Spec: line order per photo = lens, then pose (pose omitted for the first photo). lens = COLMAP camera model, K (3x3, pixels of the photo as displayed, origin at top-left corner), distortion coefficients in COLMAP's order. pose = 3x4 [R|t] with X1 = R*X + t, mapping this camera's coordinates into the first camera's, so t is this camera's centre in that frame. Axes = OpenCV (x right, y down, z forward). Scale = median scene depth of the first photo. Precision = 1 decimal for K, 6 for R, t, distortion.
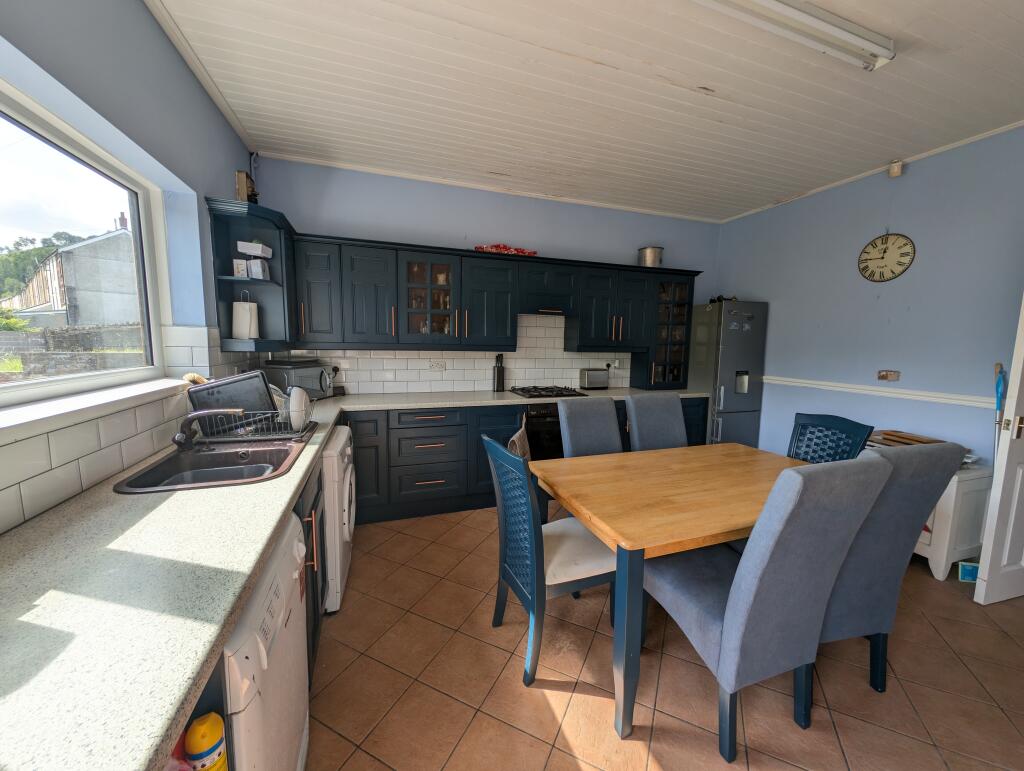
lens RADIAL K [[369.6, 0, 506.0], [0, 369.6, 382.1], [0, 0, 1]] dist [-0.002577, 0.000031]
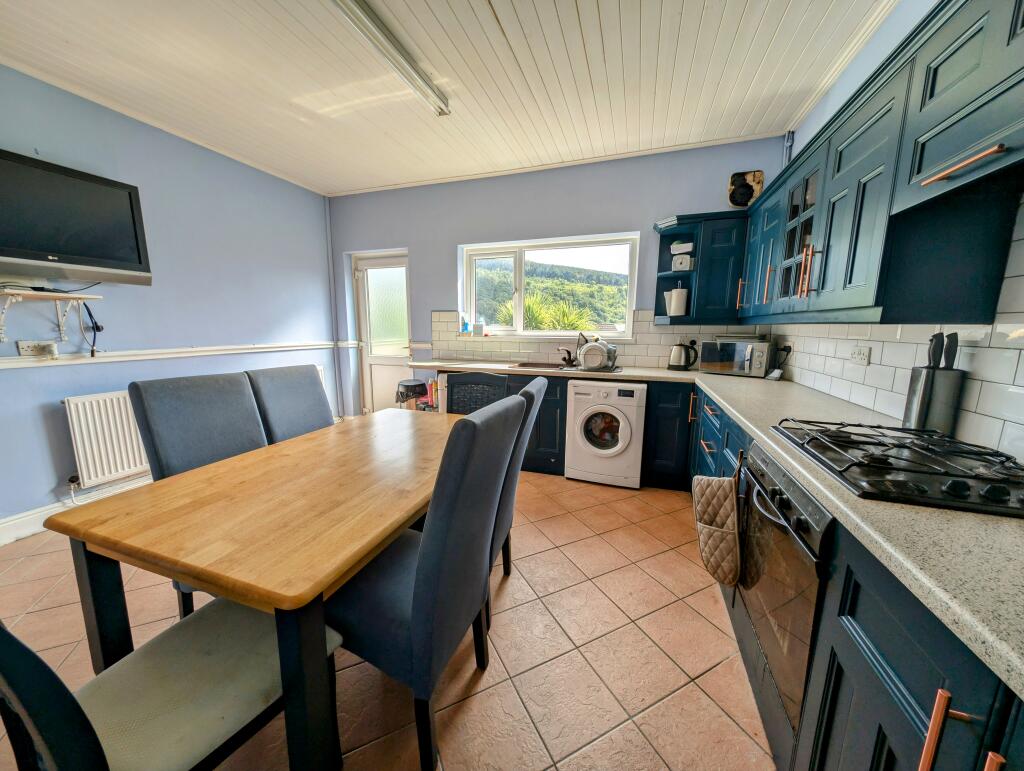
lens RADIAL K [[367.5, 0, 512.0], [0, 367.5, 385.5], [0, 0, 1]] dist [0.000774, 0.000122]
pose [[-0.606664, 0.106452, -0.787799, 0.796538], [-0.105815, 0.971362, 0.212742, -0.089203], [0.787884, 0.212424, -0.578026, 1.367737]]
